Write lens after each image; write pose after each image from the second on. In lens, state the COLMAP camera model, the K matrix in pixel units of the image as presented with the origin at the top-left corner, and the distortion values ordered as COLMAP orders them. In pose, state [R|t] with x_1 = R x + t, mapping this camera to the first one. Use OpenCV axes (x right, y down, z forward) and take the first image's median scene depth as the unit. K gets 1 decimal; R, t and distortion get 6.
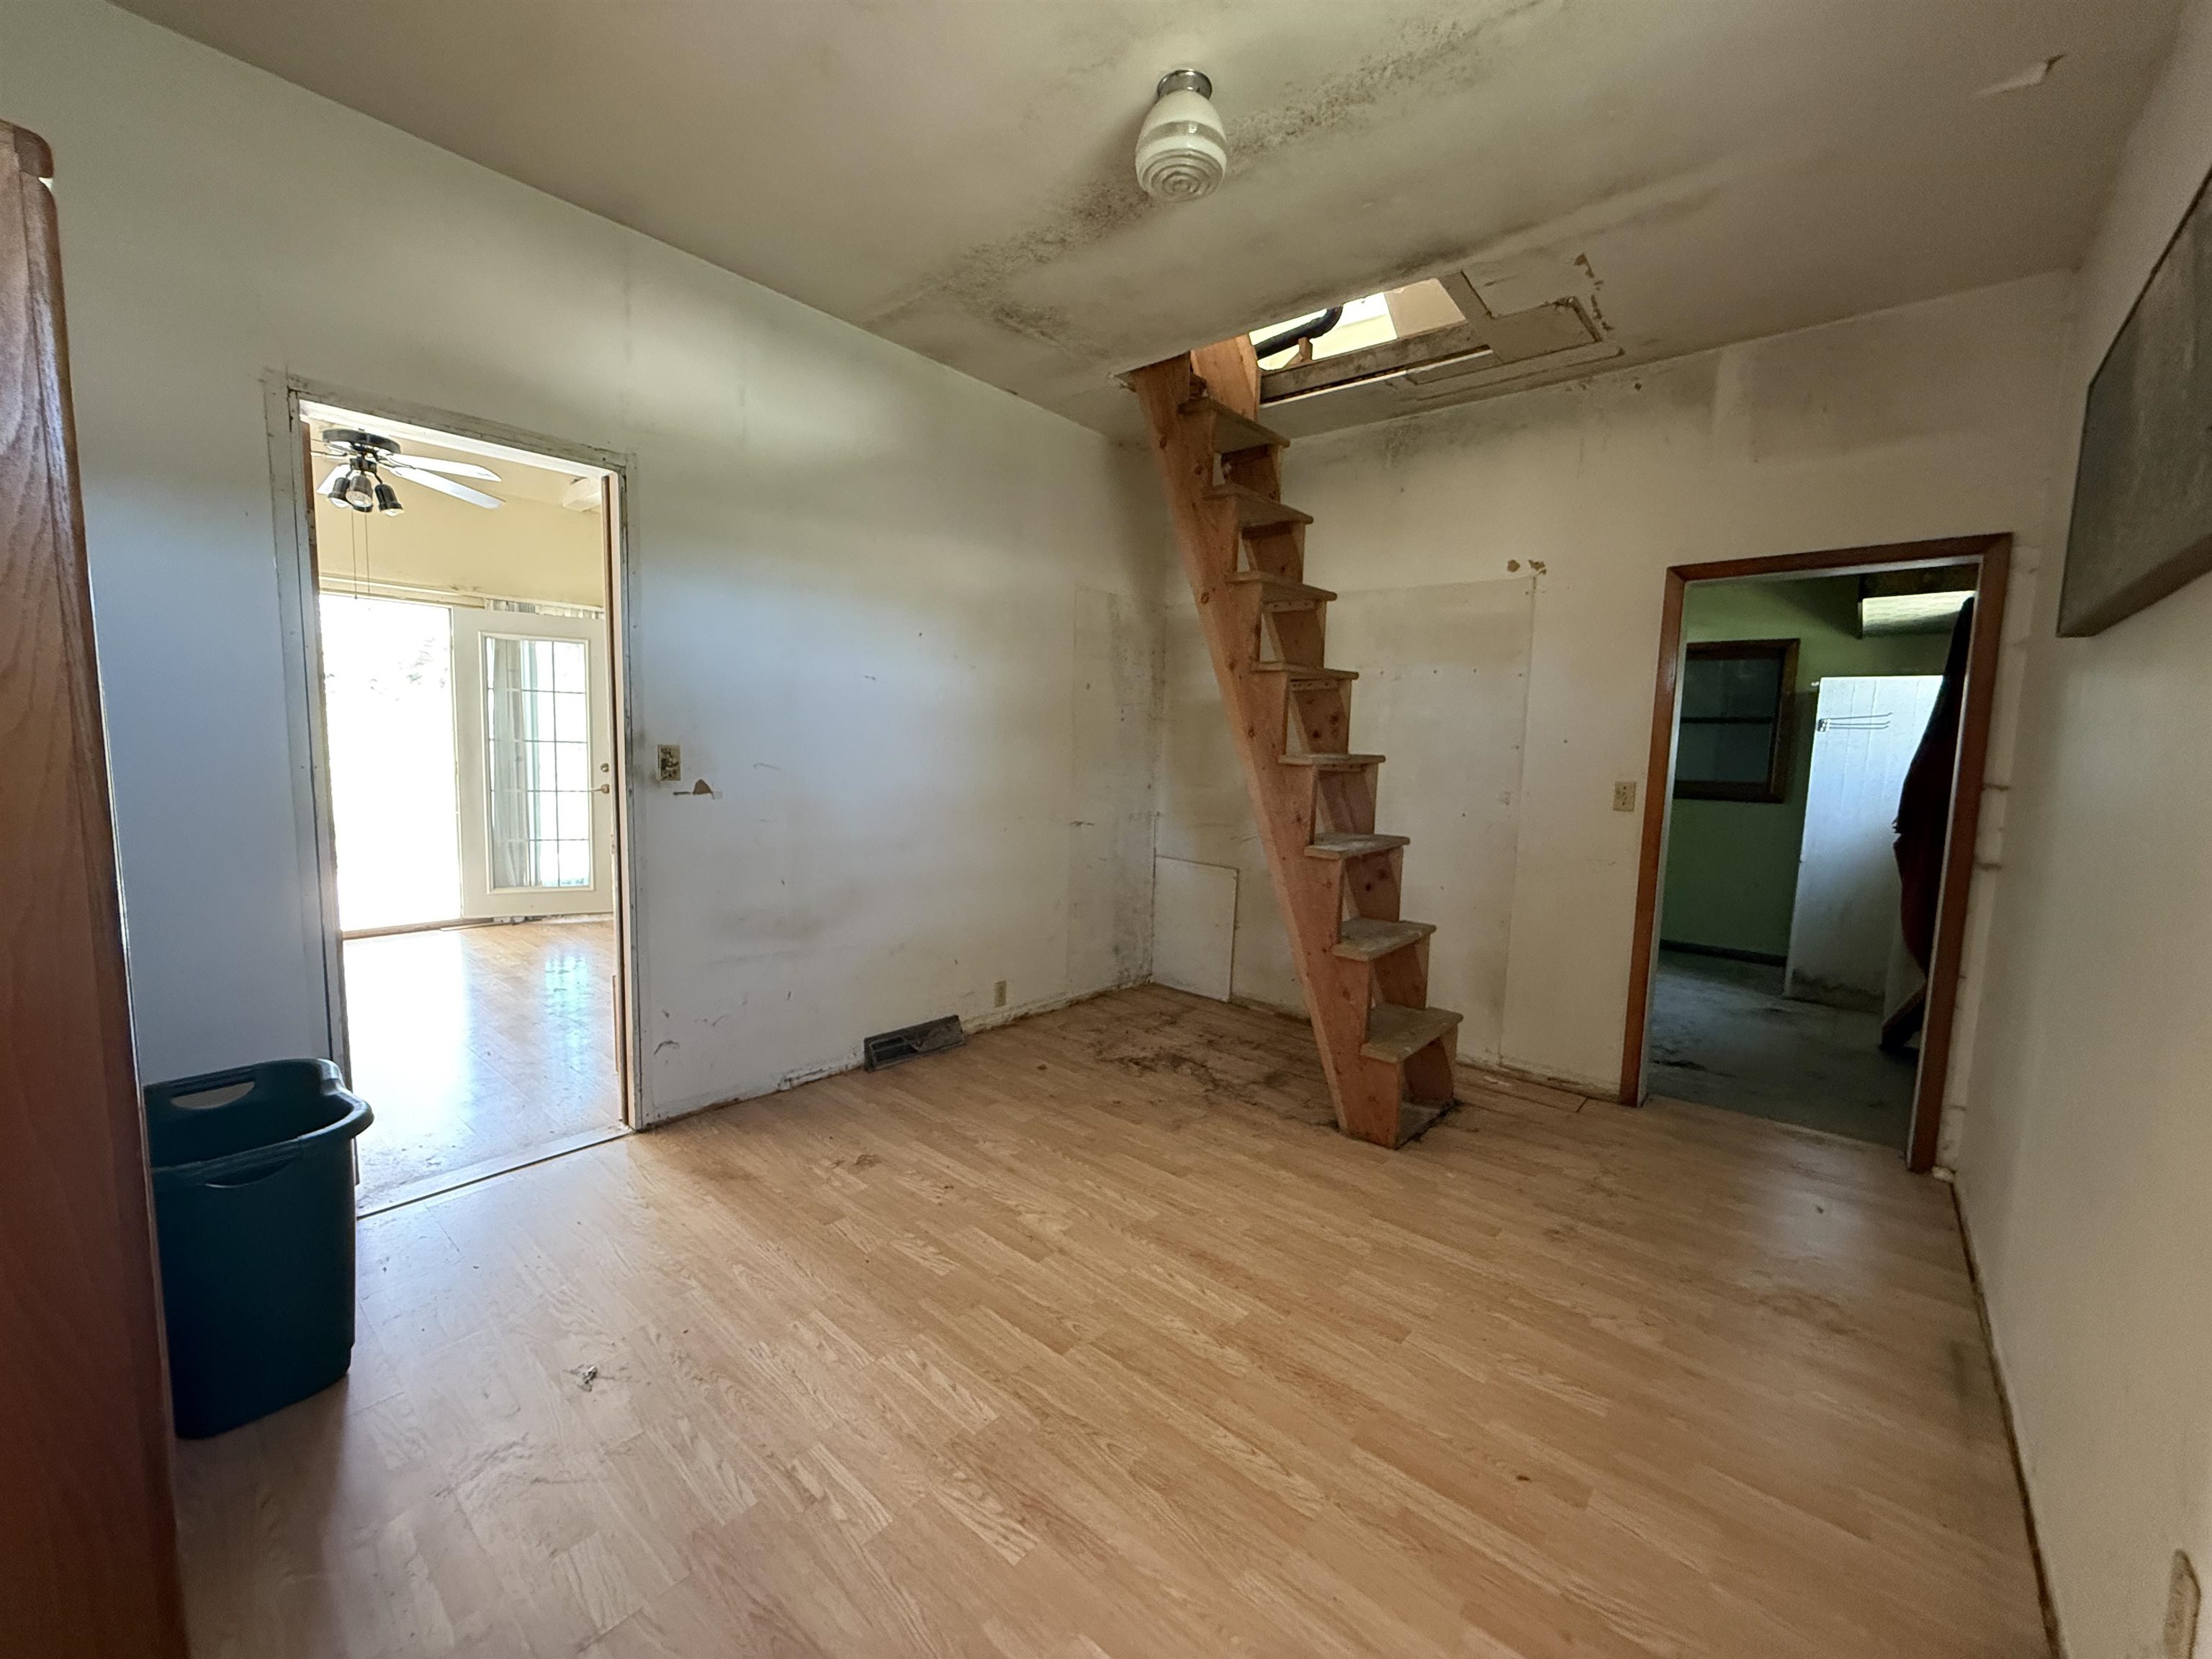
lens RADIAL K [[871.0, 0, 1106.0], [0, 871.0, 829.5], [0, 0, 1]] dist [-0.002397, -0.000310]
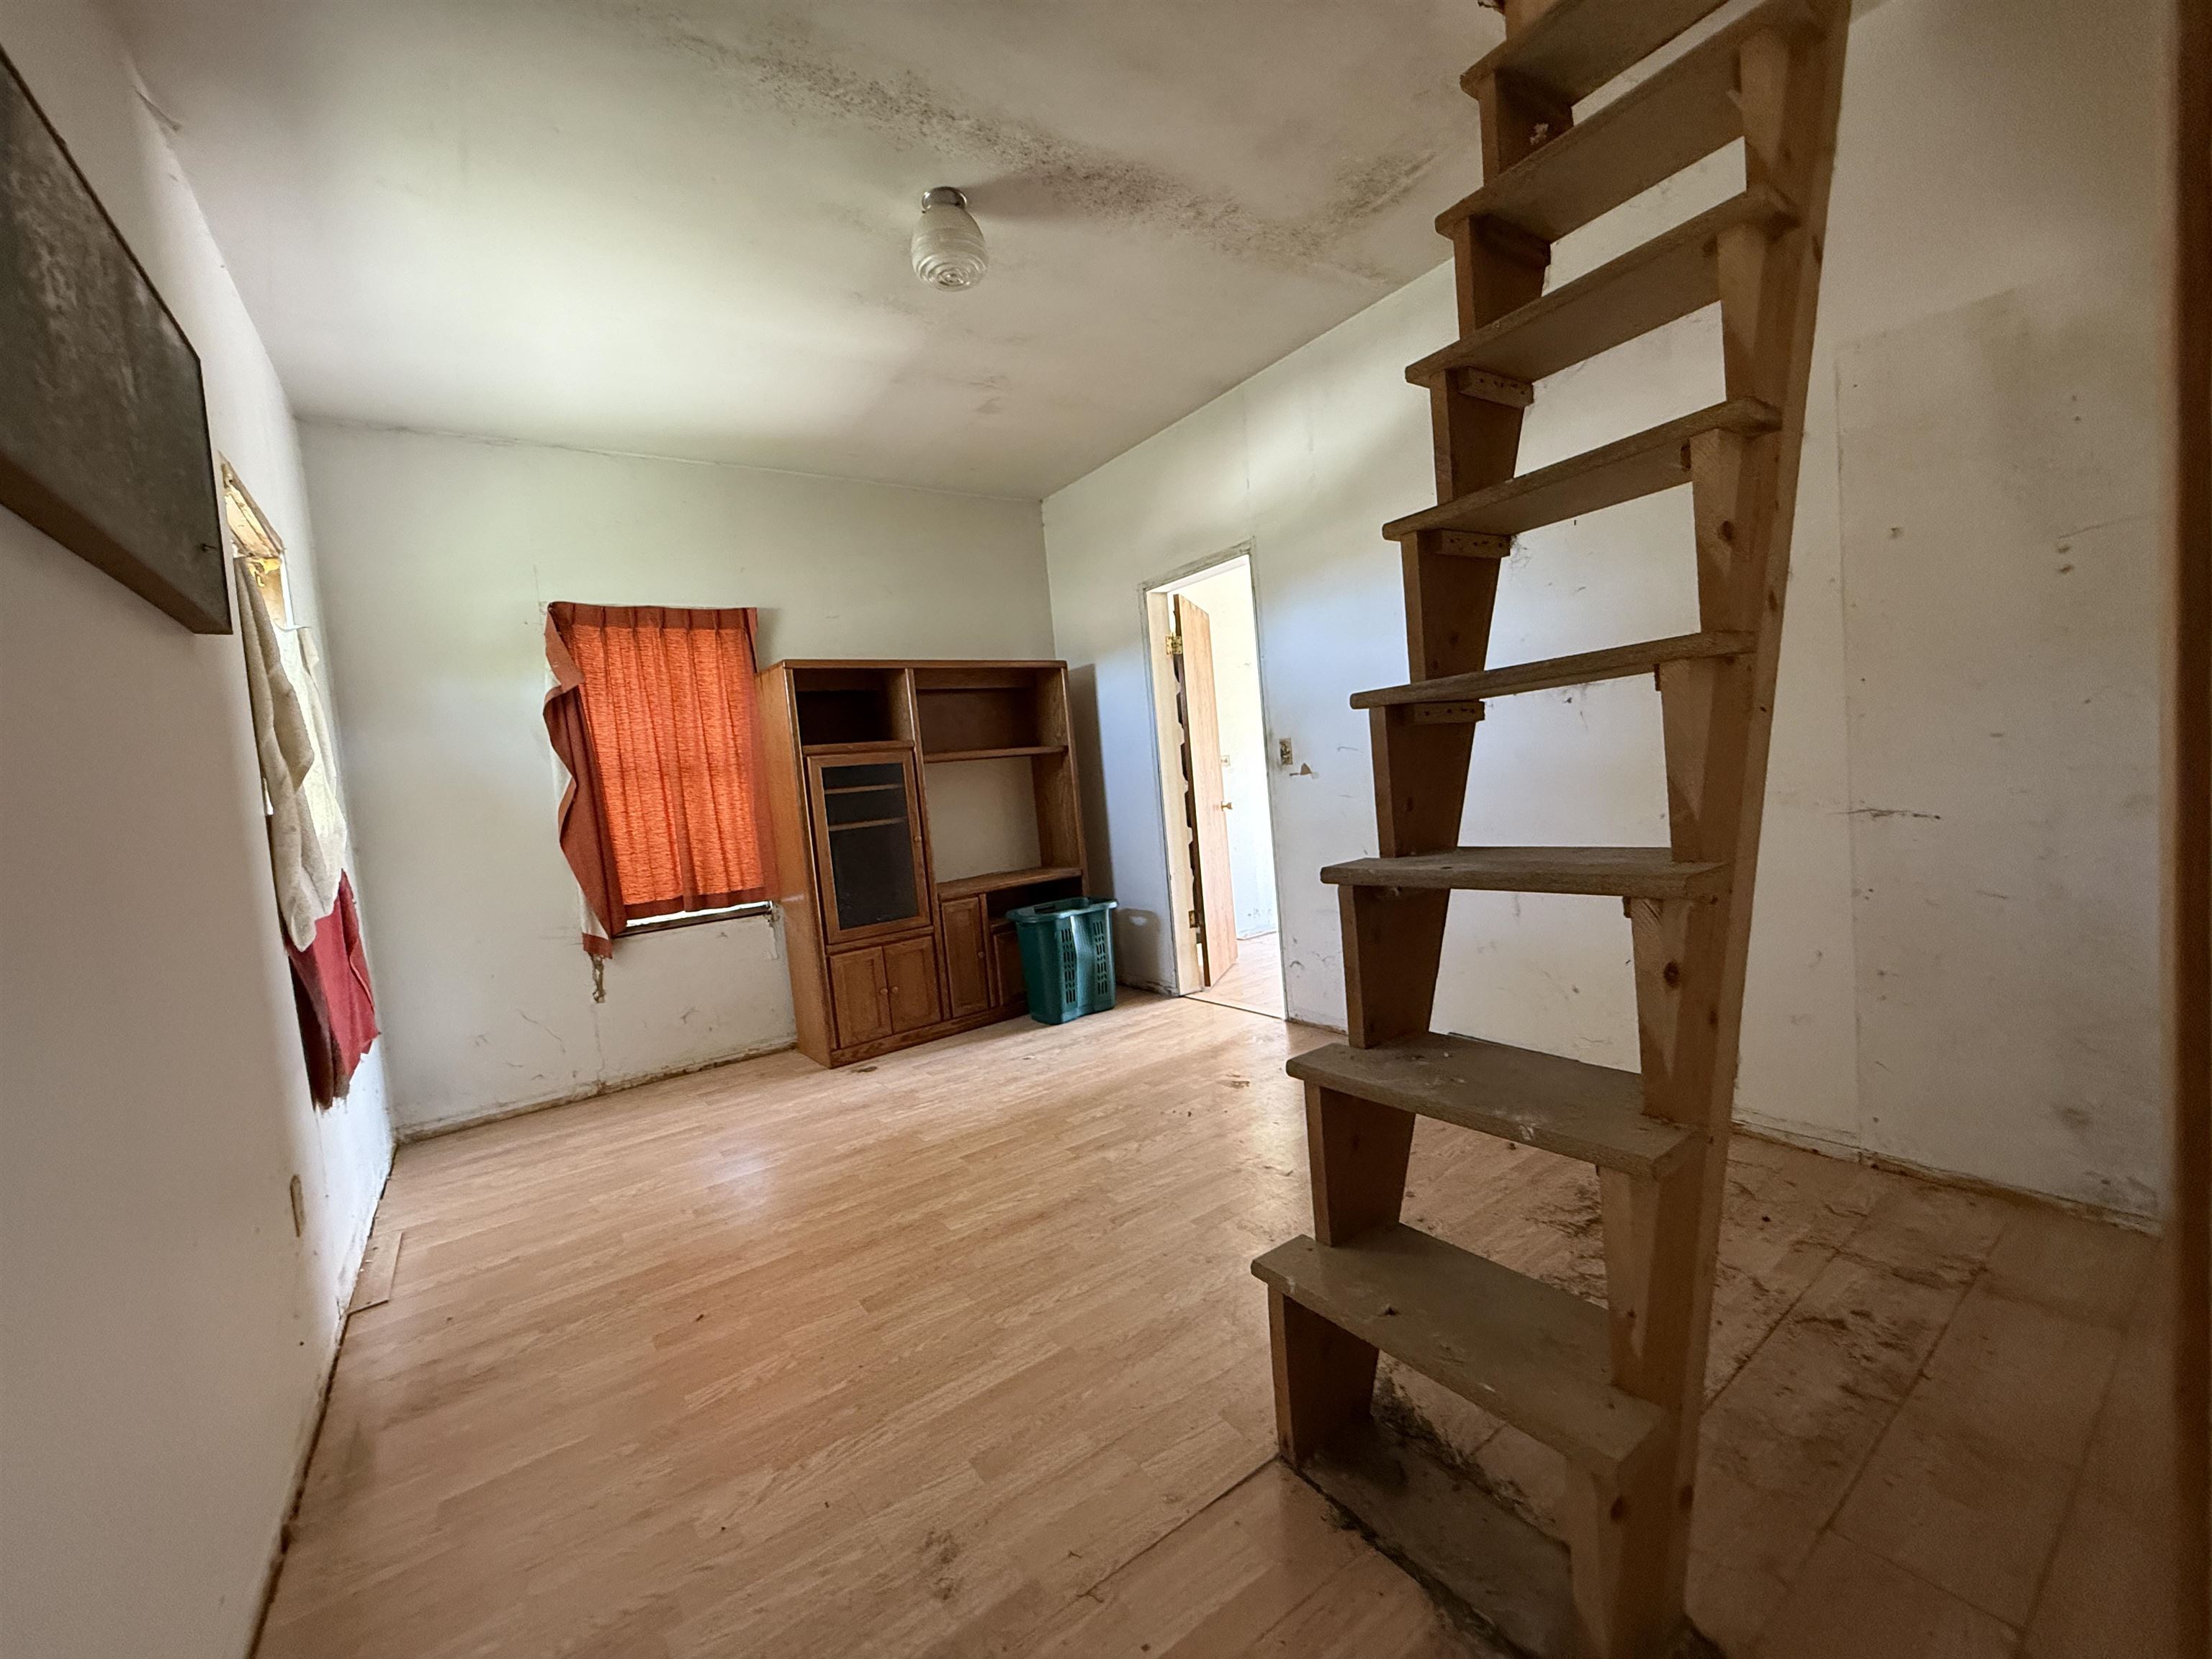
lens RADIAL K [[868.3, 0, 1098.7], [0, 868.3, 829.5], [0, 0, 1]] dist [-0.001650, -0.000234]
pose [[-0.240643, 0.053262, -0.969151, 1.122221], [-0.015410, 0.998158, 0.058682, -0.040865], [0.970491, 0.029056, -0.239378, 1.353185]]
